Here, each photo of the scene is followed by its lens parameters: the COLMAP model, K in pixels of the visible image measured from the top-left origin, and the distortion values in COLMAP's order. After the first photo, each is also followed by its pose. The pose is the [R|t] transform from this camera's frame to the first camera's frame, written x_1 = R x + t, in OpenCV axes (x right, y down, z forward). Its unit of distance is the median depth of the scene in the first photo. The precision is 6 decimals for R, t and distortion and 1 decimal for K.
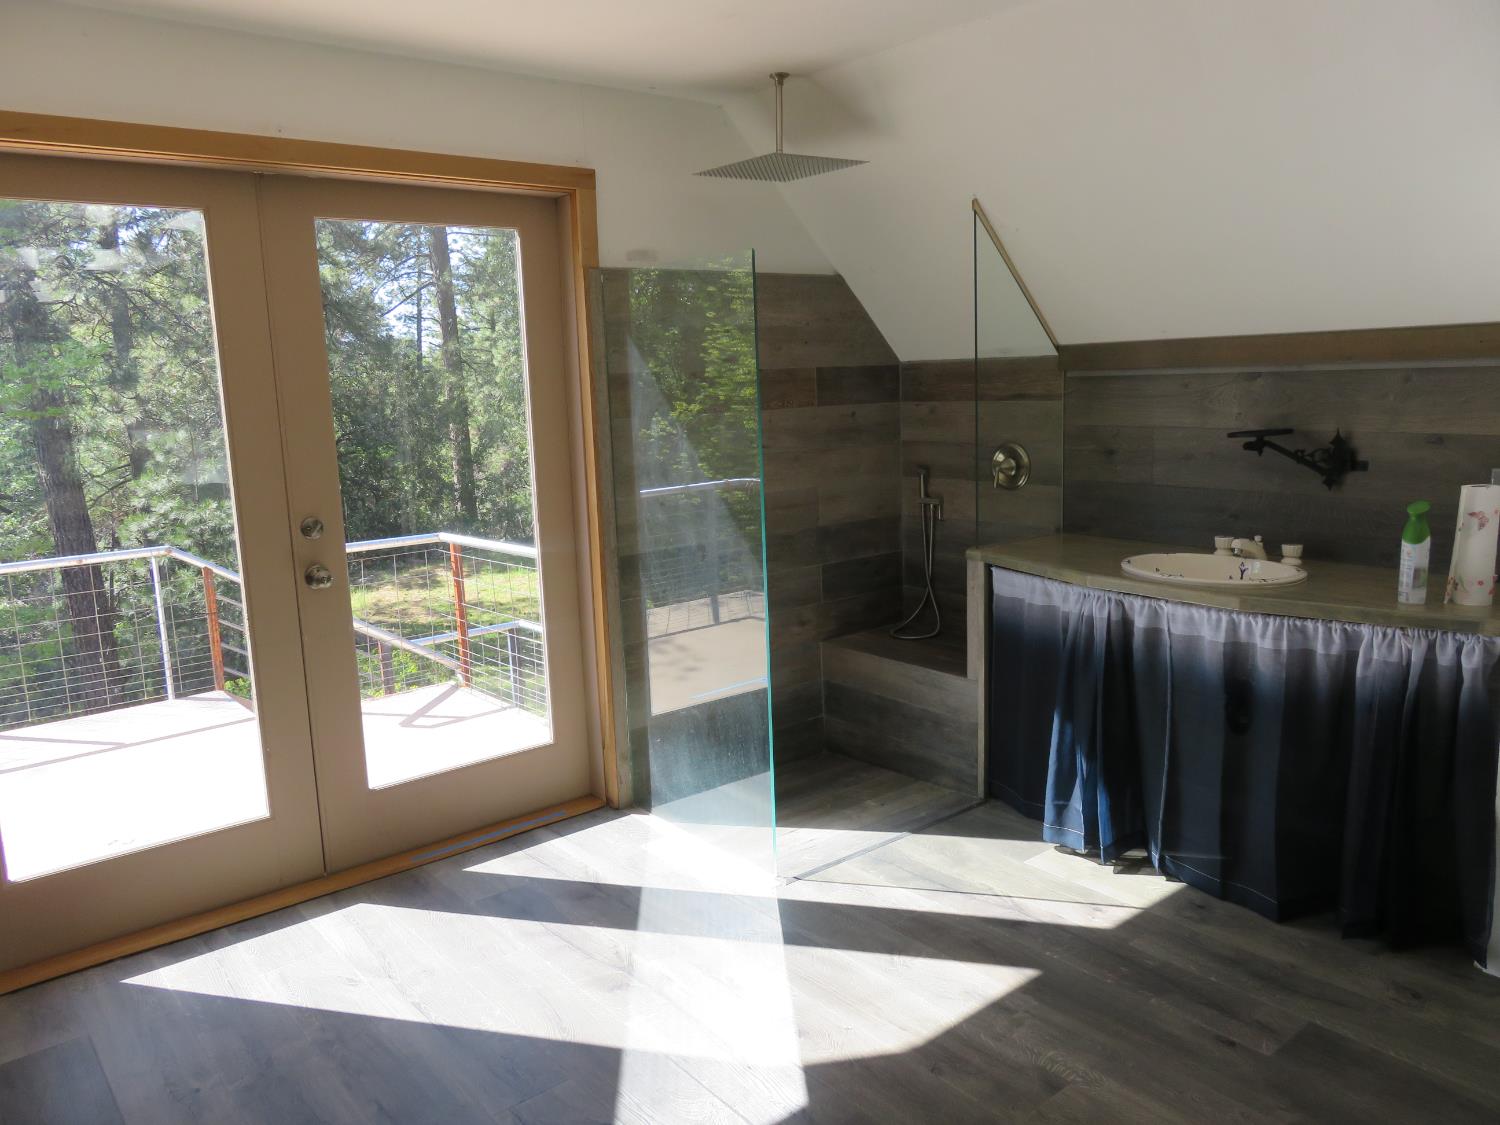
lens RADIAL K [[1115.3, 0, 752.0], [0, 1115.3, 559.5], [0, 0, 1]] dist [-0.009998, 0.003721]
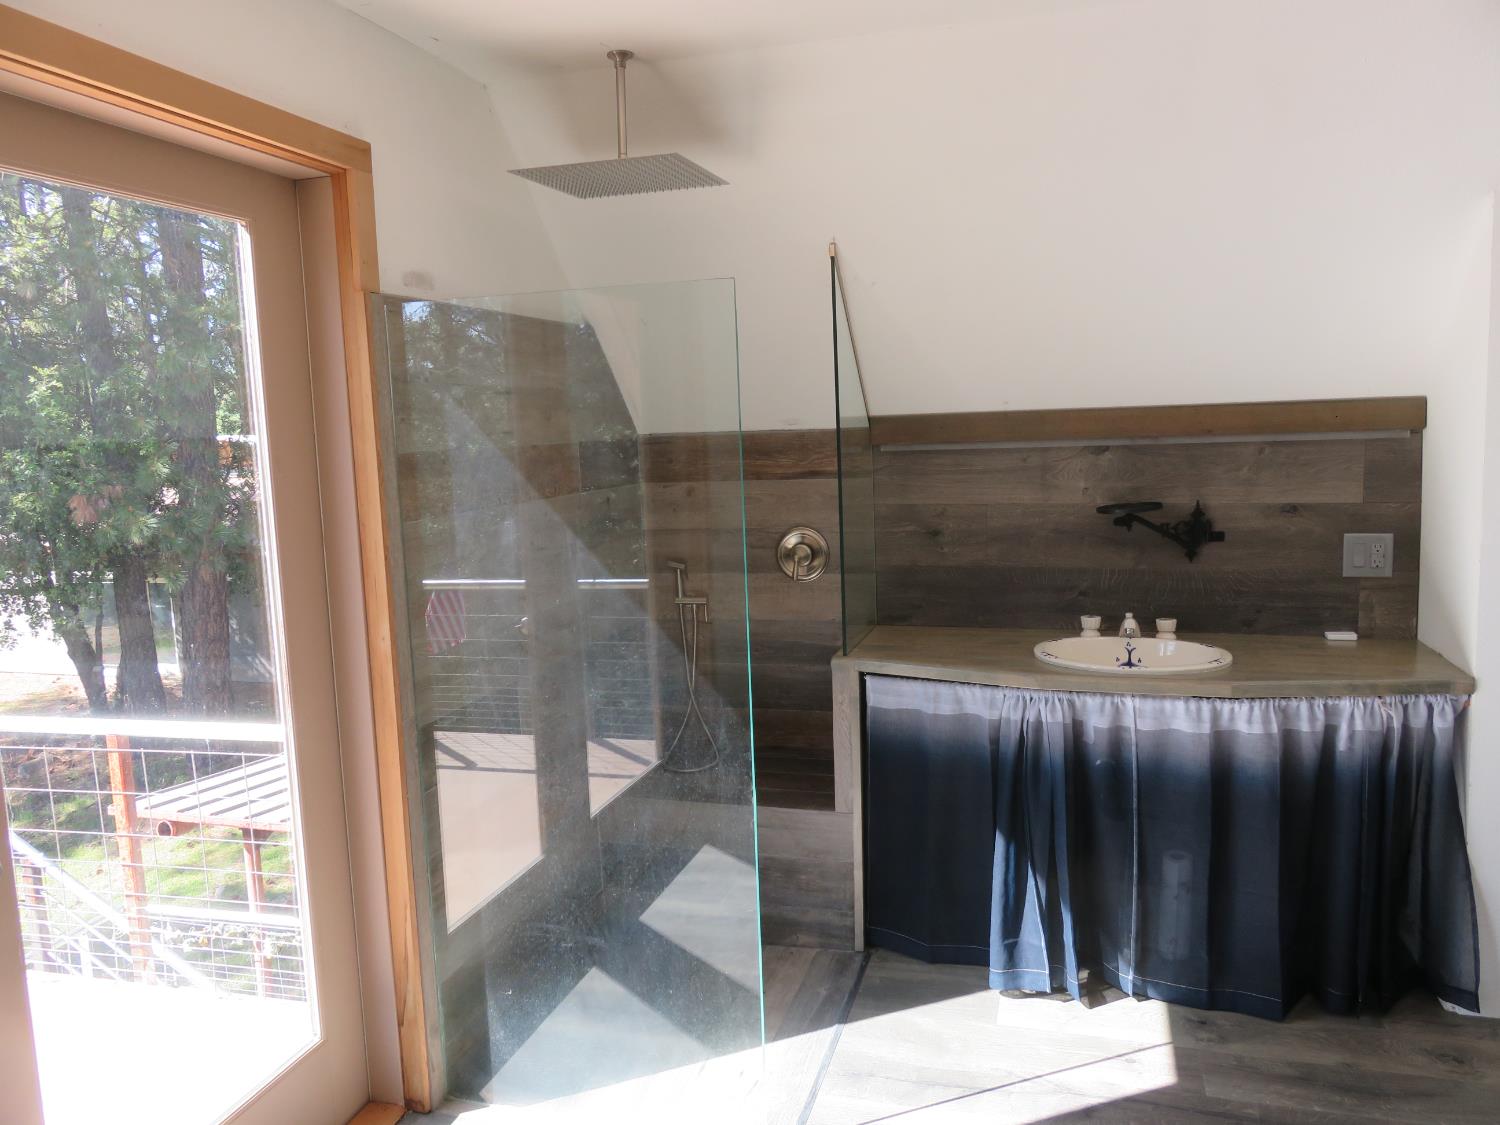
lens RADIAL K [[1115.3, 0, 752.3], [0, 1115.3, 562.2], [0, 0, 1]] dist [-0.009998, 0.003721]
pose [[0.825637, -0.064359, 0.560519, -0.336984], [0.097893, 0.994745, -0.029977, -0.064482], [-0.555644, 0.079621, 0.827599, 0.355120]]
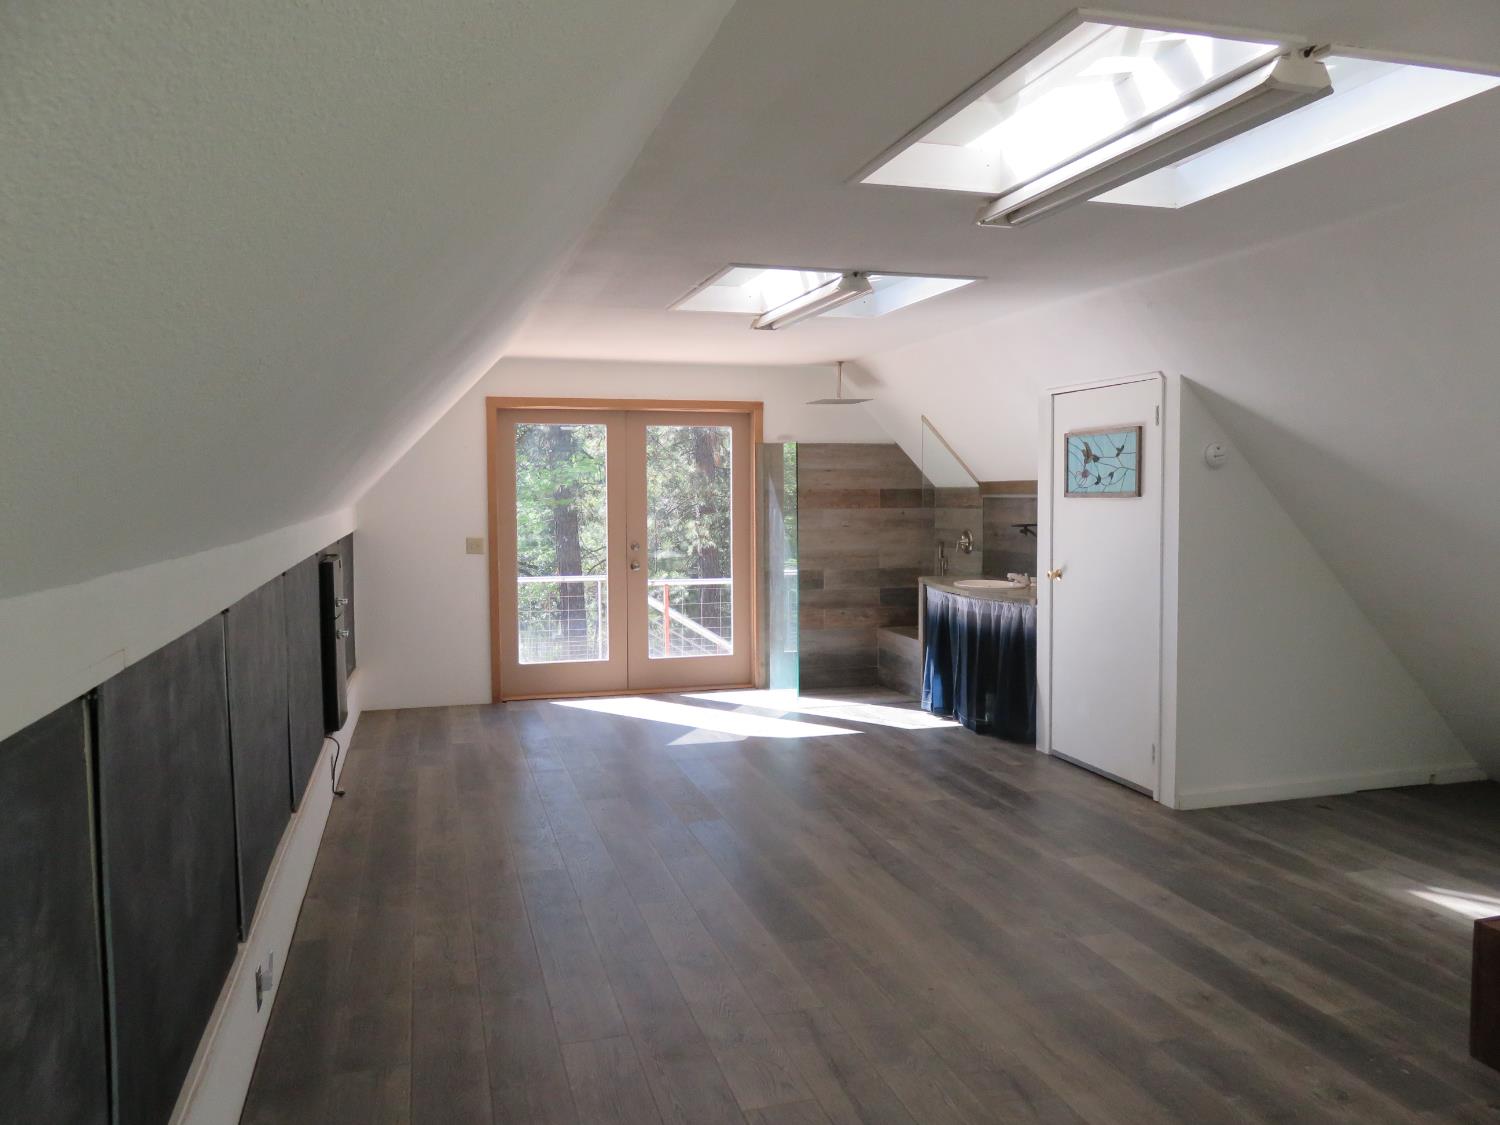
lens RADIAL K [[1115.3, 0, 756.0], [0, 1115.3, 560.6], [0, 0, 1]] dist [-0.009998, 0.003721]
pose [[0.921552, 0.055481, -0.384271, 0.753858], [-0.092101, 0.992726, -0.077546, 0.158846], [0.377173, 0.106854, 0.919958, -1.103959]]
